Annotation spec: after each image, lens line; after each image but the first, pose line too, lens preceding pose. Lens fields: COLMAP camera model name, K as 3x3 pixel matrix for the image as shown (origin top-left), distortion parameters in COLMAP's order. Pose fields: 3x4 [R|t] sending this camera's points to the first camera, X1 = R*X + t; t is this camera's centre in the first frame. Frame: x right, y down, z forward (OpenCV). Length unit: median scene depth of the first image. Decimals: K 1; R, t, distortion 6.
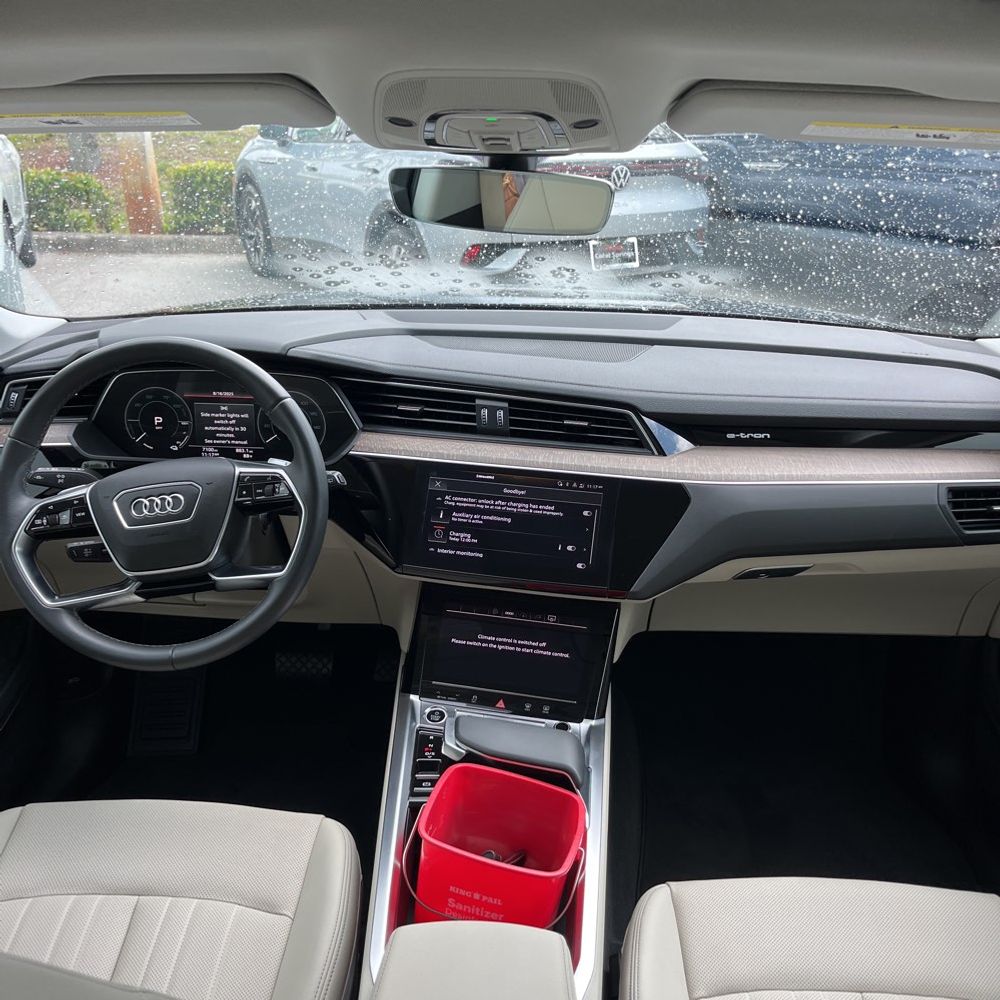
lens RADIAL K [[1060.8, 0, 500.0], [0, 1060.8, 500.0], [0, 0, 1]] dist [-0.007052, -0.022214]
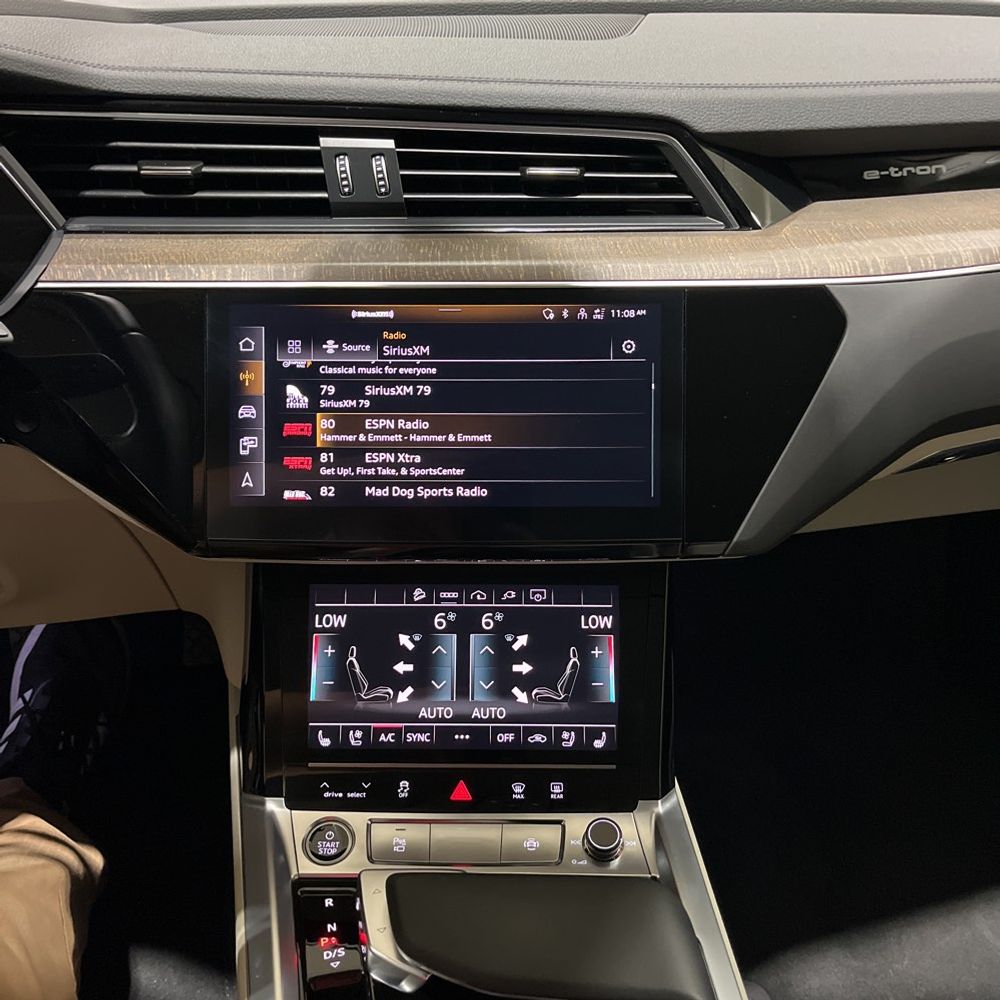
lens RADIAL K [[1060.8, 0, 500.0], [0, 1060.8, 500.0], [0, 0, 1]] dist [-0.007052, -0.022214]
pose [[0.976595, -0.130088, 0.171286, -0.045661], [0.097172, 0.977309, 0.188214, -0.023212], [-0.191884, -0.167165, 0.967076, 0.545410]]
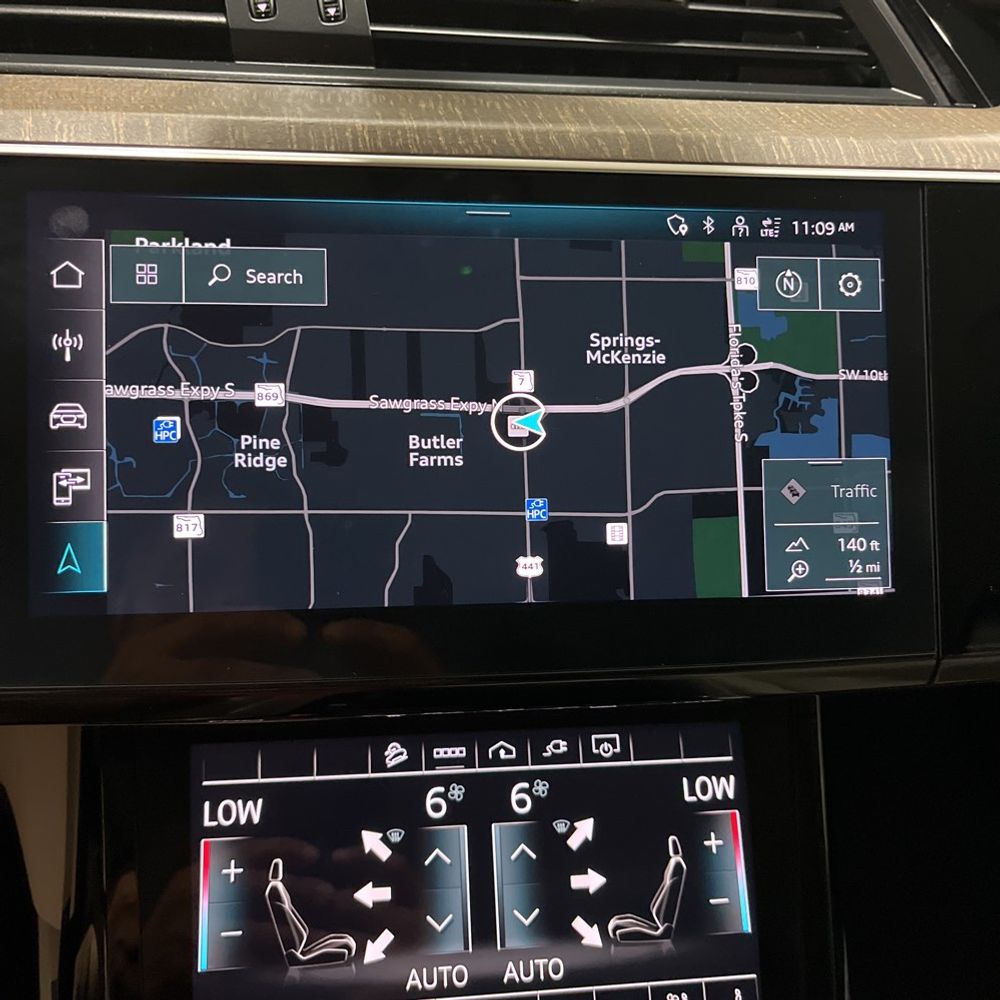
lens RADIAL K [[1060.8, 0, 500.0], [0, 1060.8, 500.0], [0, 0, 1]] dist [-0.007052, -0.022214]
pose [[0.936544, -0.137549, 0.322438, -0.057304], [0.090503, 0.983494, 0.156678, 0.003555], [-0.338667, -0.117554, 0.933534, 0.762083]]
